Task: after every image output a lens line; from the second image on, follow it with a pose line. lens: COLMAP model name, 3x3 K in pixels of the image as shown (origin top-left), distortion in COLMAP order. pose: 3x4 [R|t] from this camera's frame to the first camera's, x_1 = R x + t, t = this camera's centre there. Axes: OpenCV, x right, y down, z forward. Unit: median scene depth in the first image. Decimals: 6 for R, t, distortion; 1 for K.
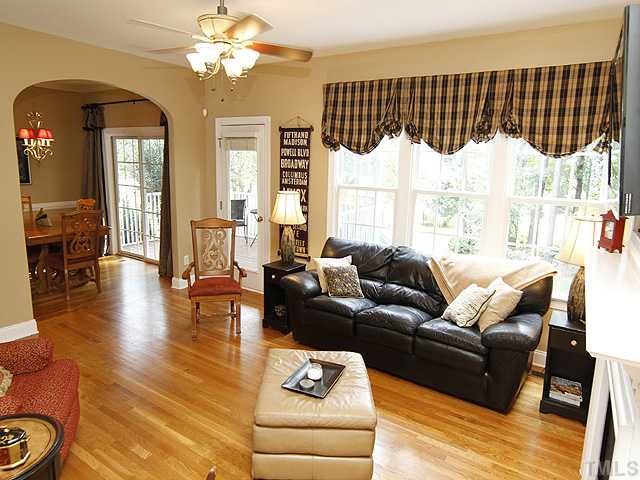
lens RADIAL K [[413.7, 0, 319.8], [0, 413.7, 237.0], [0, 0, 1]] dist [-0.003859, -0.000370]
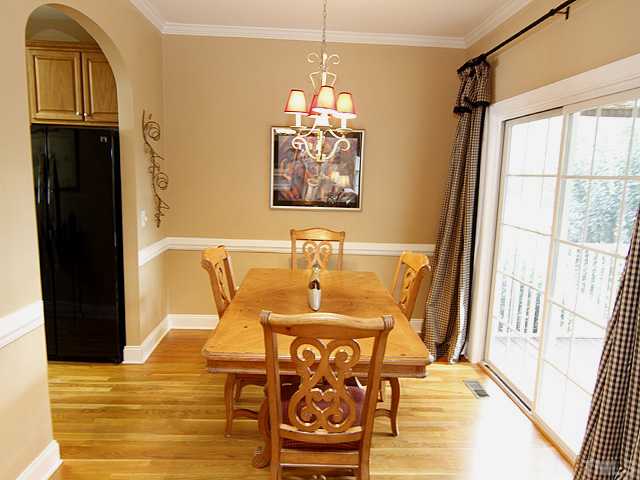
lens RADIAL K [[413.7, 0, 318.9], [0, 413.7, 238.5], [0, 0, 1]] dist [-0.003859, -0.000370]
pose [[0.598226, 0.105208, -0.794391, -0.247108], [-0.155523, 0.987737, 0.013695, -0.086382], [0.786091, 0.115354, 0.607252, 0.573226]]
